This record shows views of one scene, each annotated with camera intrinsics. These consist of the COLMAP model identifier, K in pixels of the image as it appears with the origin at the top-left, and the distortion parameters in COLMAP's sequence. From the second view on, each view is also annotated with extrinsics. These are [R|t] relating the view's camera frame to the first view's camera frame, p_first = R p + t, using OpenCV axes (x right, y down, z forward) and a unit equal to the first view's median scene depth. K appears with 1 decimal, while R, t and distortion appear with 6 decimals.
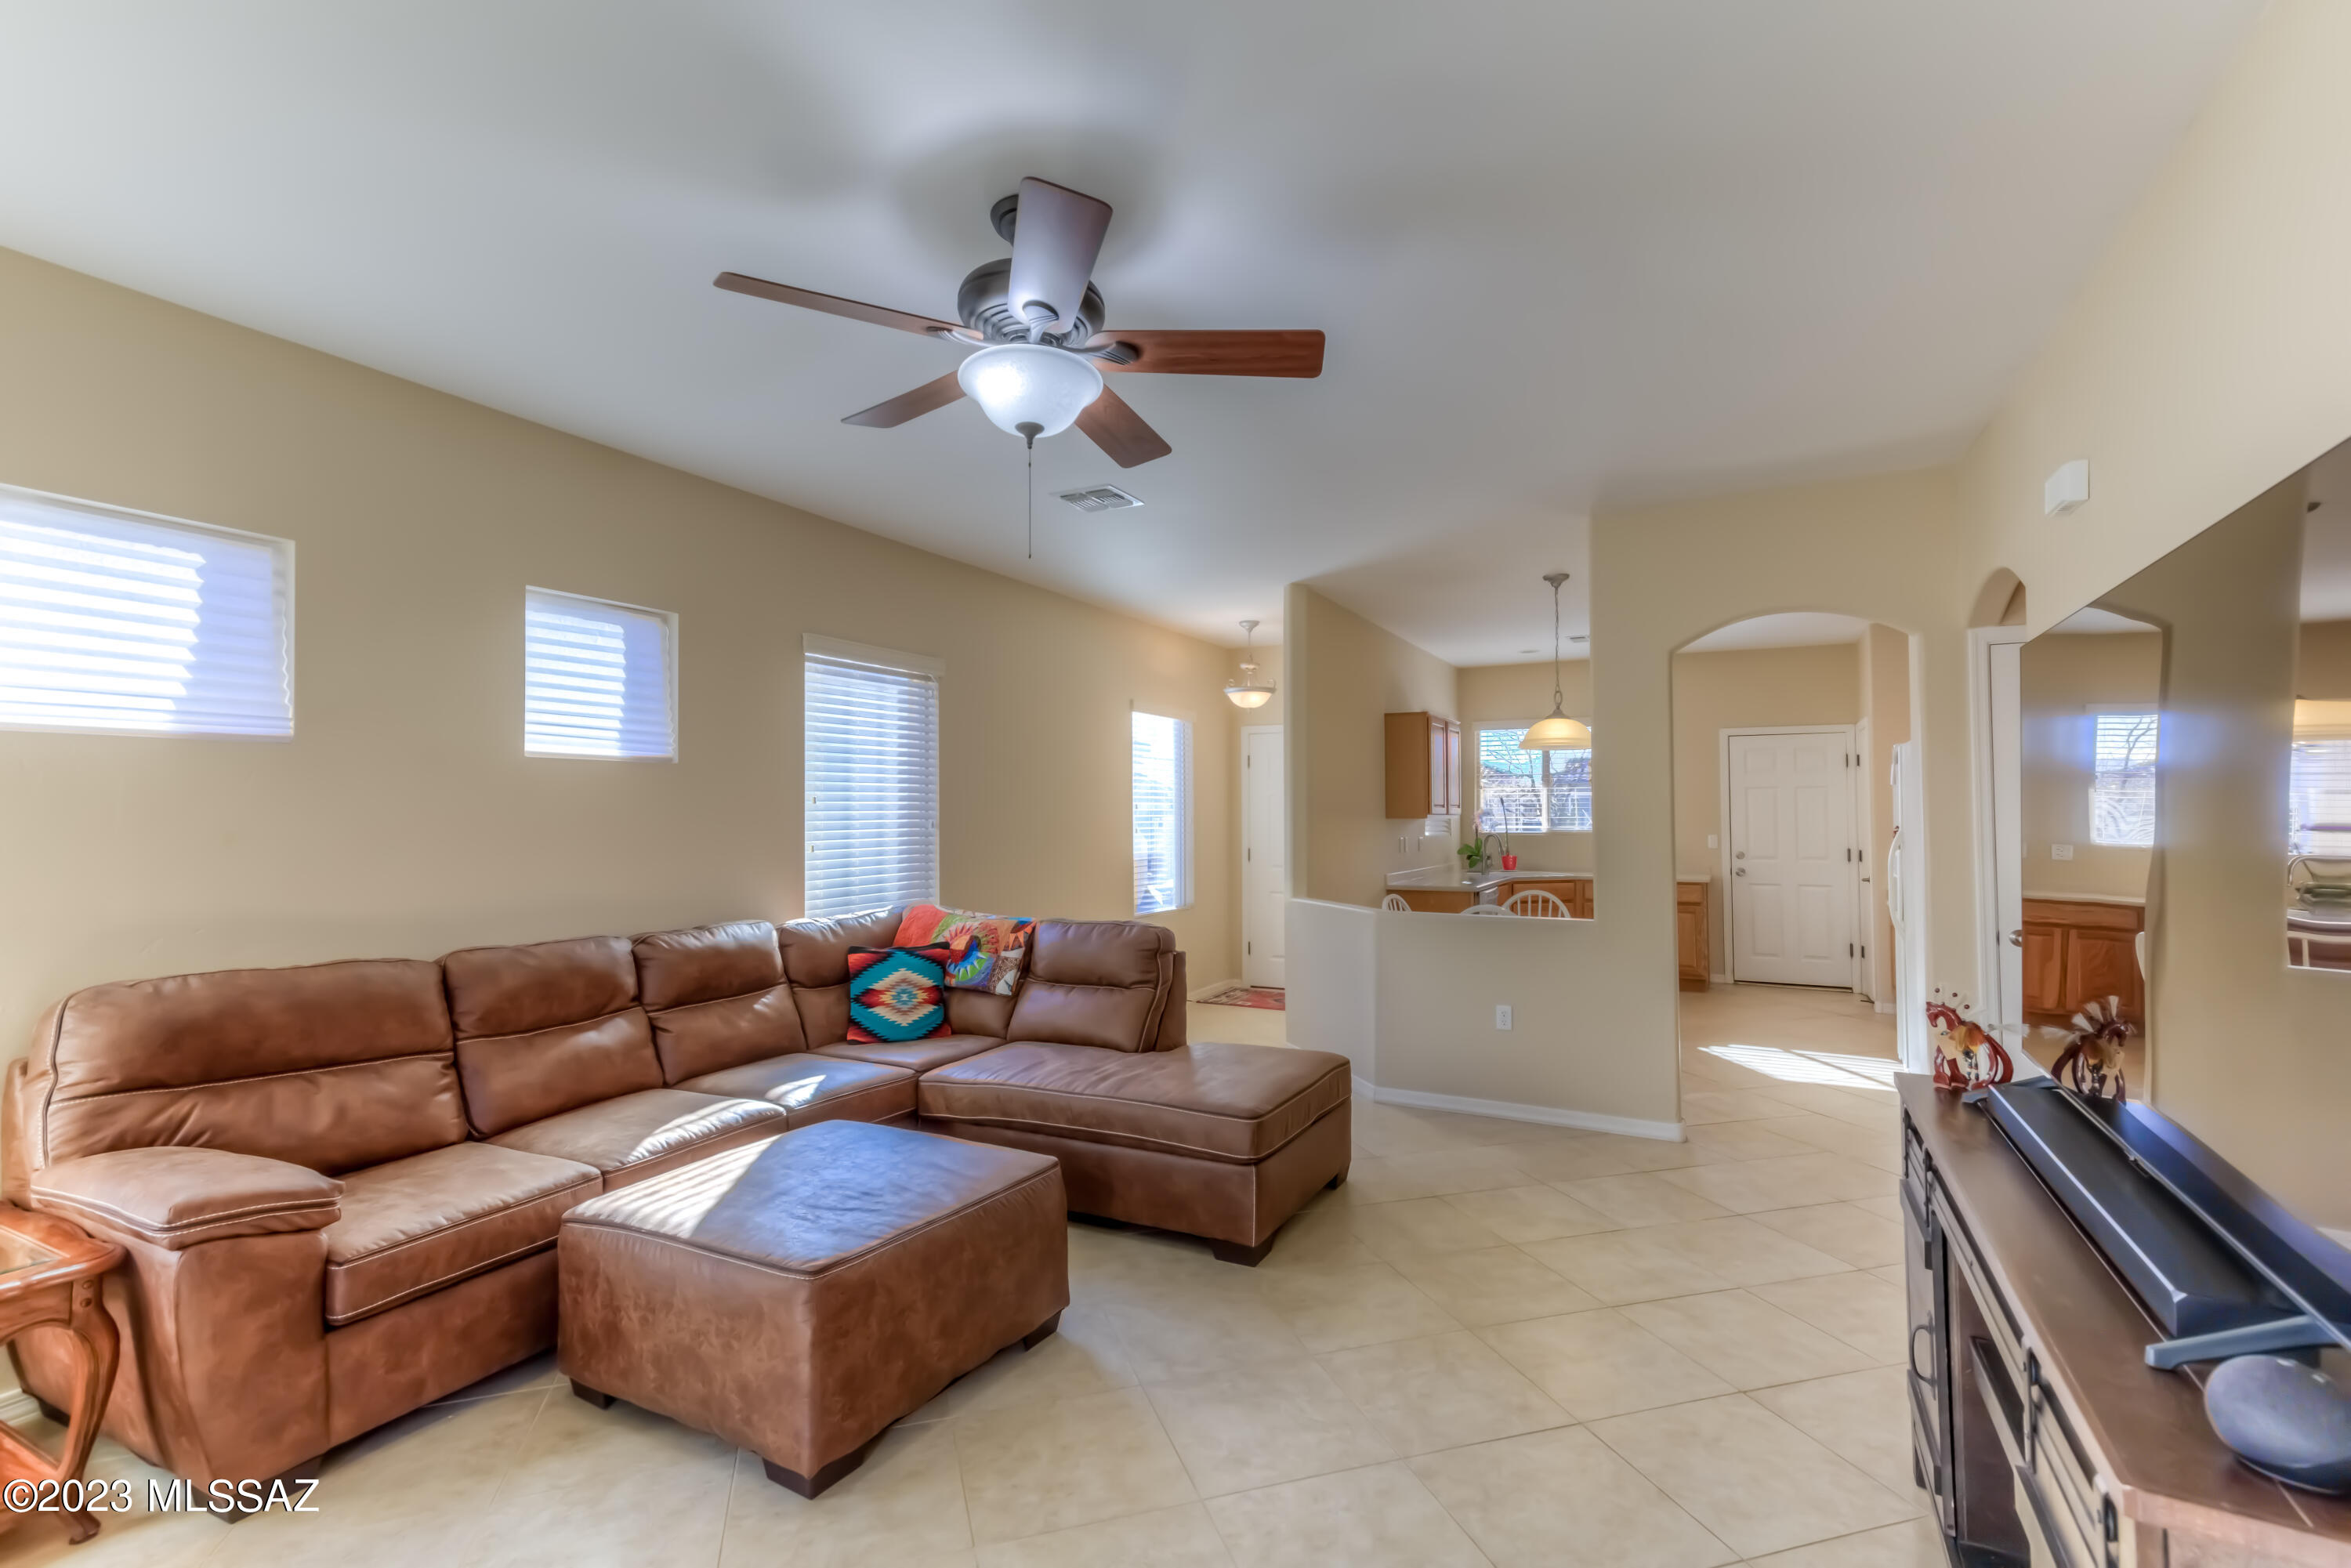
lens RADIAL K [[1118.9, 0, 1170.3], [0, 1118.9, 788.0], [0, 0, 1]] dist [0.027945, 0.000146]
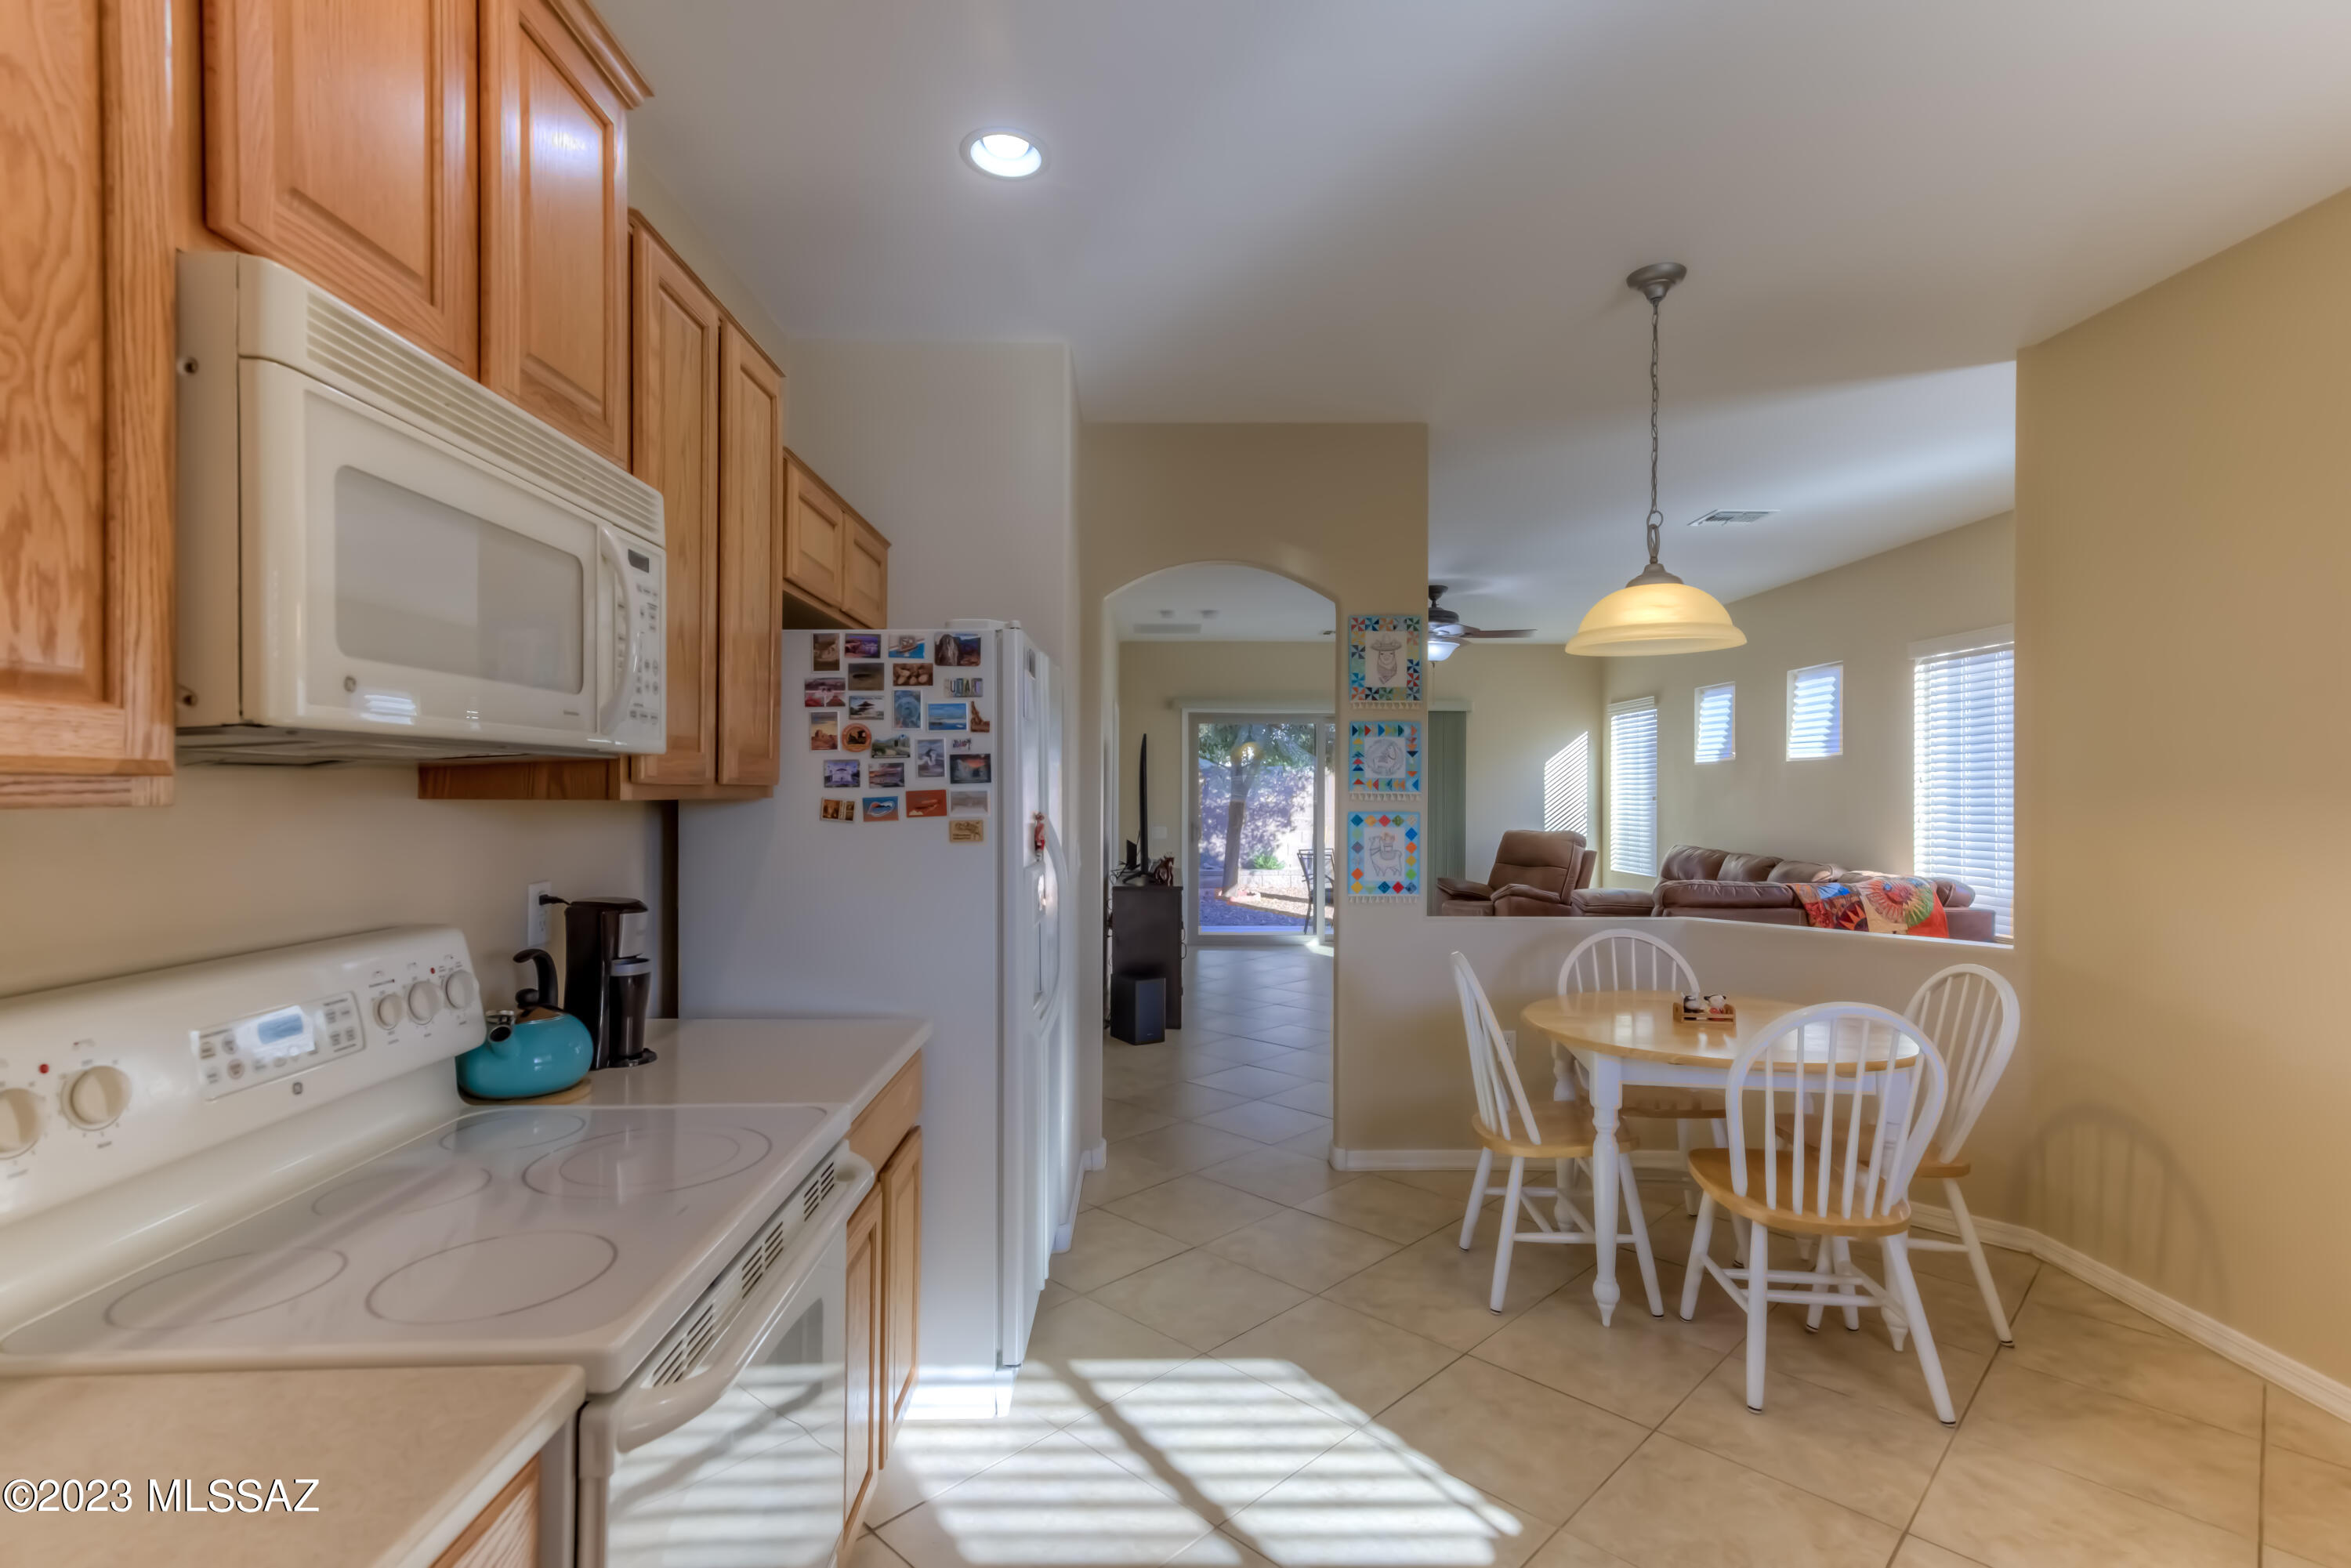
lens RADIAL K [[1095.0, 0, 1180.9], [0, 1095.0, 783.0], [0, 0, 1]] dist [0.017067, 0.000255]
pose [[-0.884874, -0.000404, -0.465829, 0.984493], [0.014687, 0.999478, -0.028766, 0.039208], [0.465598, -0.032296, -0.884407, 1.761854]]
